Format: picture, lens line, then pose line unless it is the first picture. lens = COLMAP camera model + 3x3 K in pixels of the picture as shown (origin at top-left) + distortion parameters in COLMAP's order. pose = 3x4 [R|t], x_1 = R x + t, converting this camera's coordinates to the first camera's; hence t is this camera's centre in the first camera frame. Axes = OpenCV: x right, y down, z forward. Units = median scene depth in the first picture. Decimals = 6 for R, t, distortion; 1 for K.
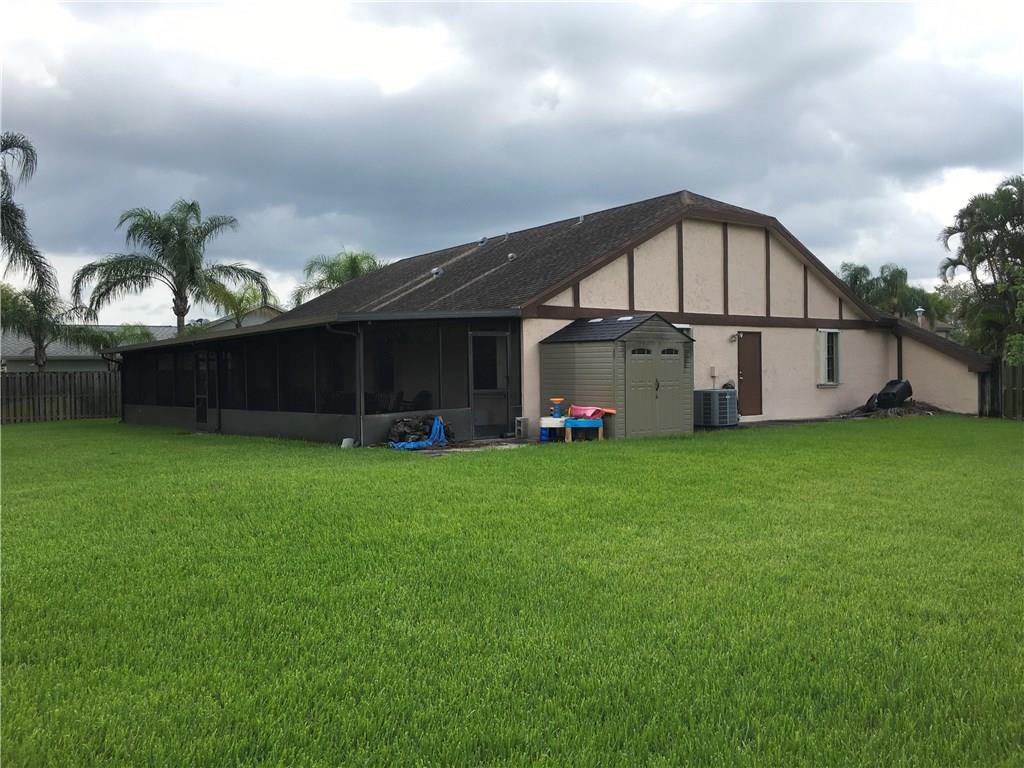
lens RADIAL K [[869.3, 0, 512.0], [0, 869.3, 381.0], [0, 0, 1]] dist [0.085443, -0.115056]
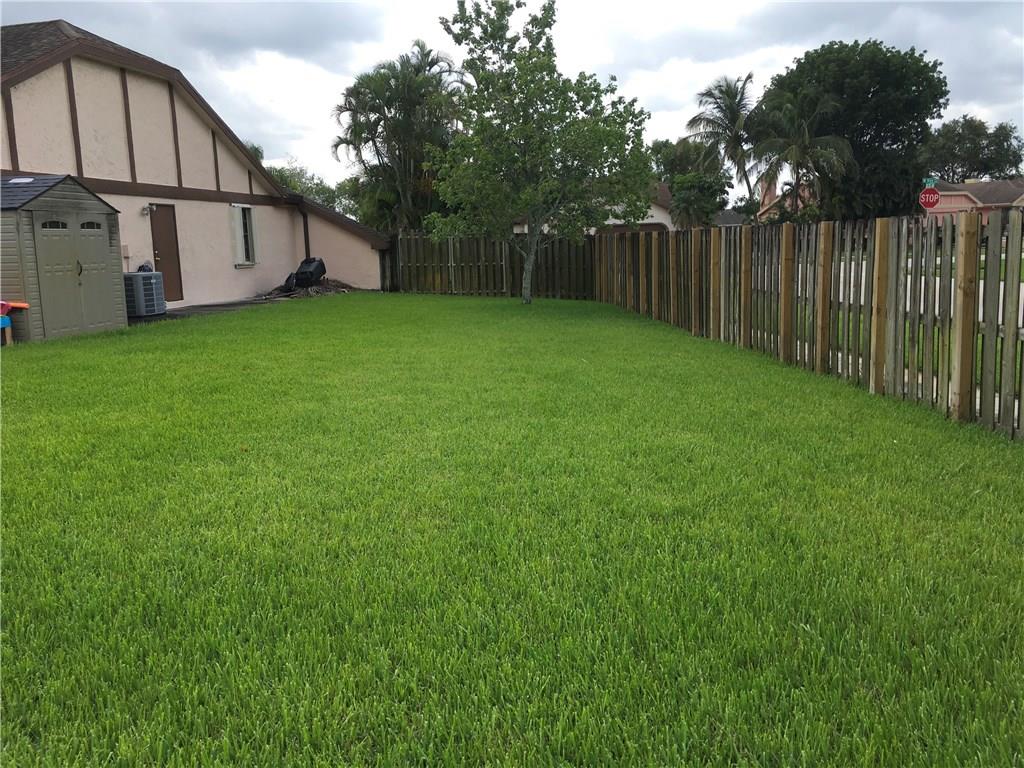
lens RADIAL K [[868.5, 0, 512.0], [0, 868.5, 384.0], [0, 0, 1]] dist [0.085814, -0.116577]
pose [[0.741023, -0.115365, 0.661495, -0.066124], [0.024169, 0.989075, 0.145421, 0.001305], [-0.671044, -0.091773, 0.735716, 0.112231]]
